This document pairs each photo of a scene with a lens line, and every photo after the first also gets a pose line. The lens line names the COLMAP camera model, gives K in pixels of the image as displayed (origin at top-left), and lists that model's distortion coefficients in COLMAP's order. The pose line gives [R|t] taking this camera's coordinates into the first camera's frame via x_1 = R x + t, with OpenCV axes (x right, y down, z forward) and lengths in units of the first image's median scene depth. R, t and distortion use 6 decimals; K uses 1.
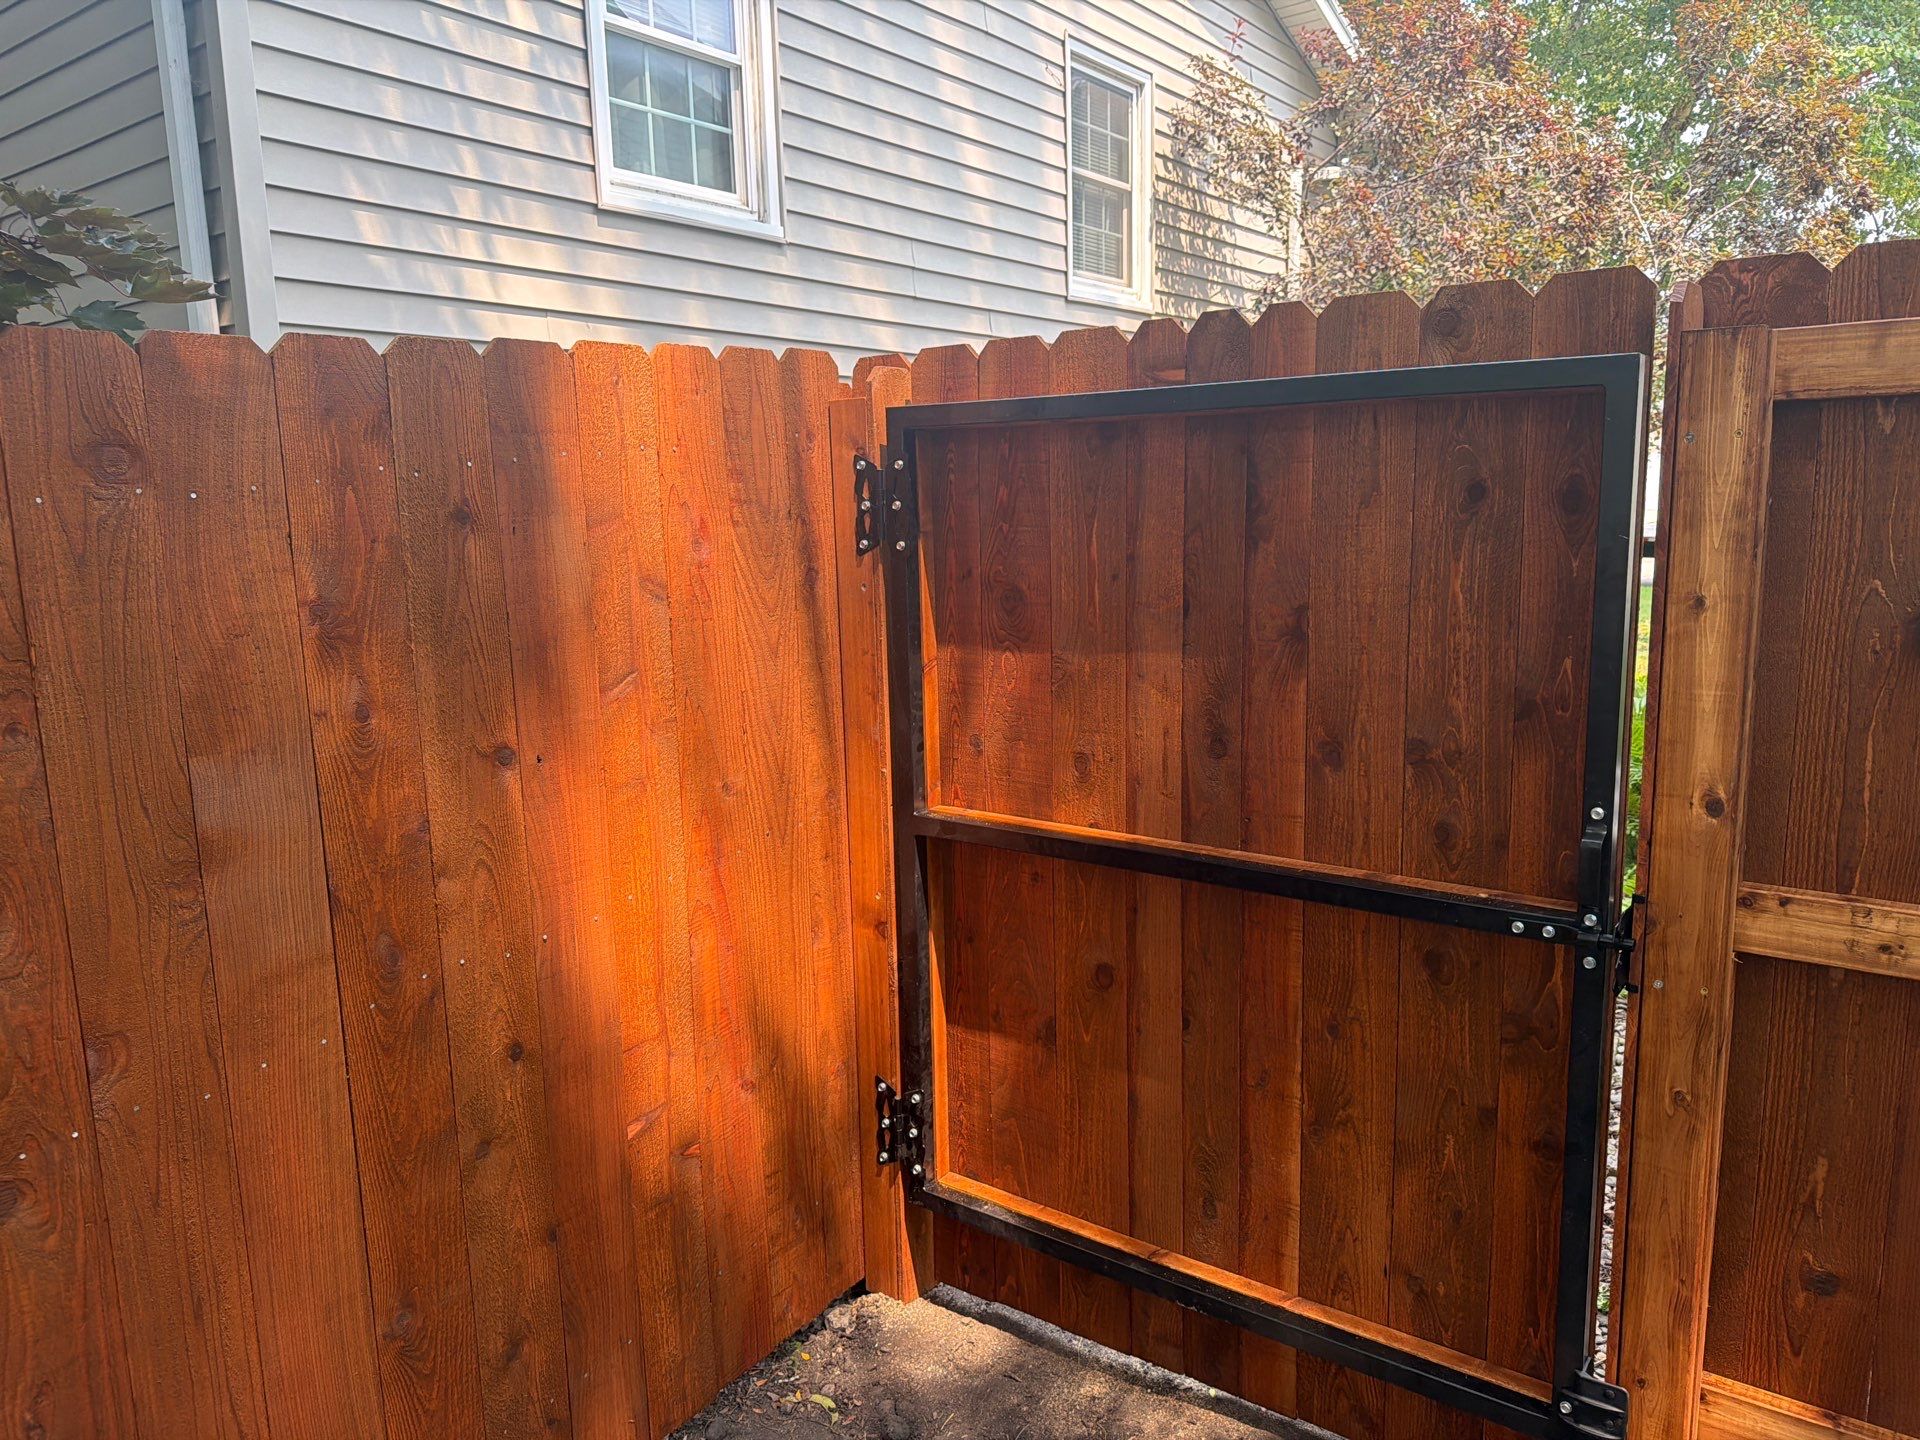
lens RADIAL K [[1332.4, 0, 962.8], [0, 1332.4, 715.3], [0, 0, 1]] dist [0.137604, -0.207356]
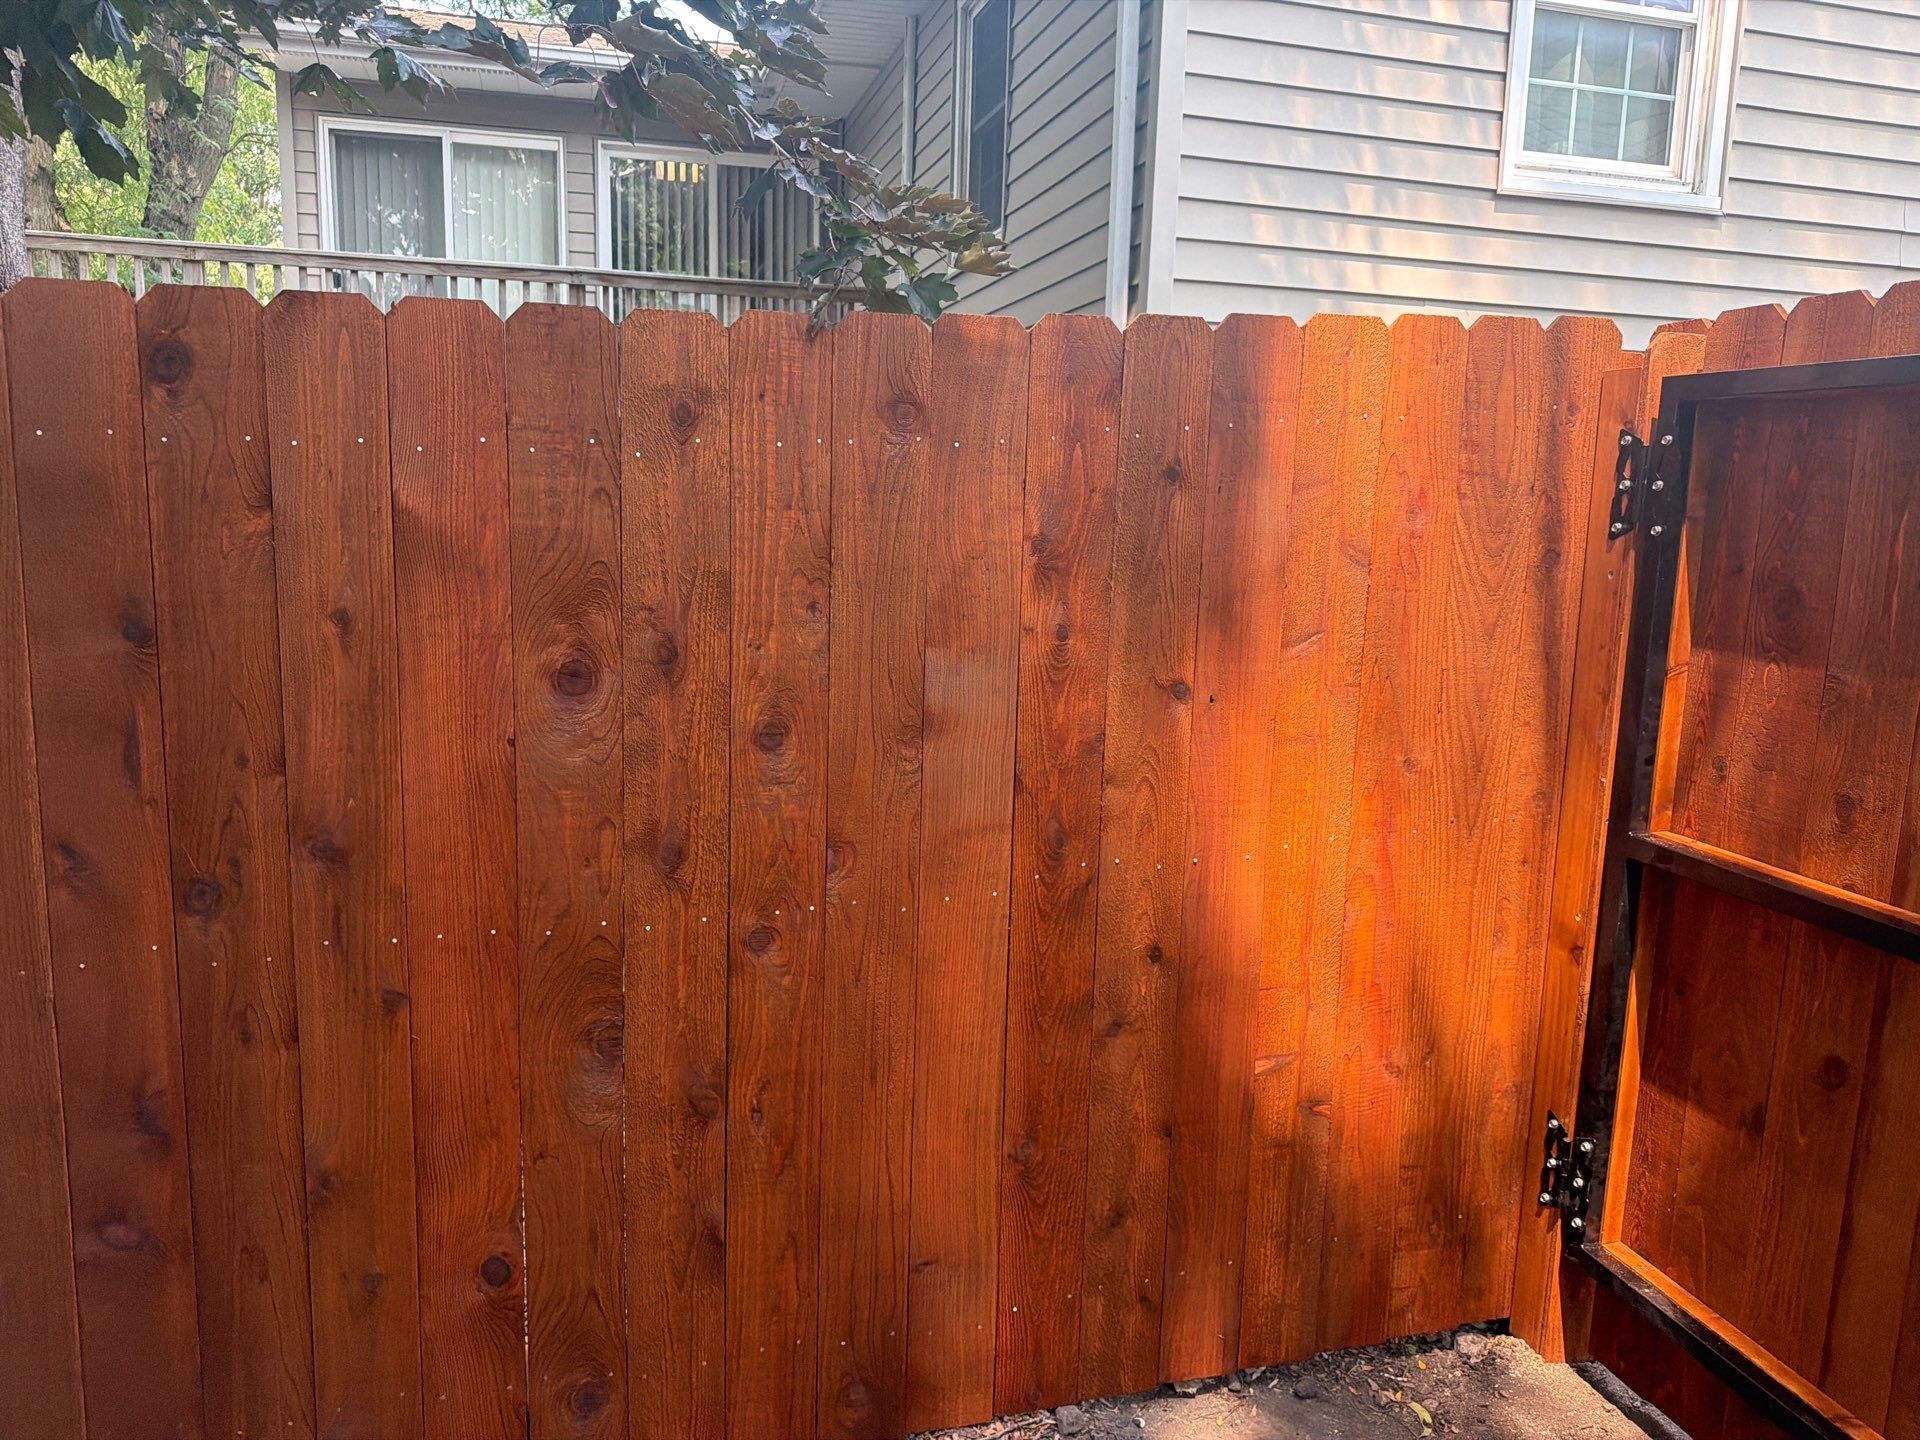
lens RADIAL K [[1348.1, 0, 954.4], [0, 1348.1, 711.6], [0, 0, 1]] dist [0.067767, -0.097810]
pose [[0.773967, 0.145517, -0.616279, 0.170245], [-0.148519, 0.987805, 0.046723, 0.018792], [0.615562, 0.055367, 0.786141, 0.007257]]
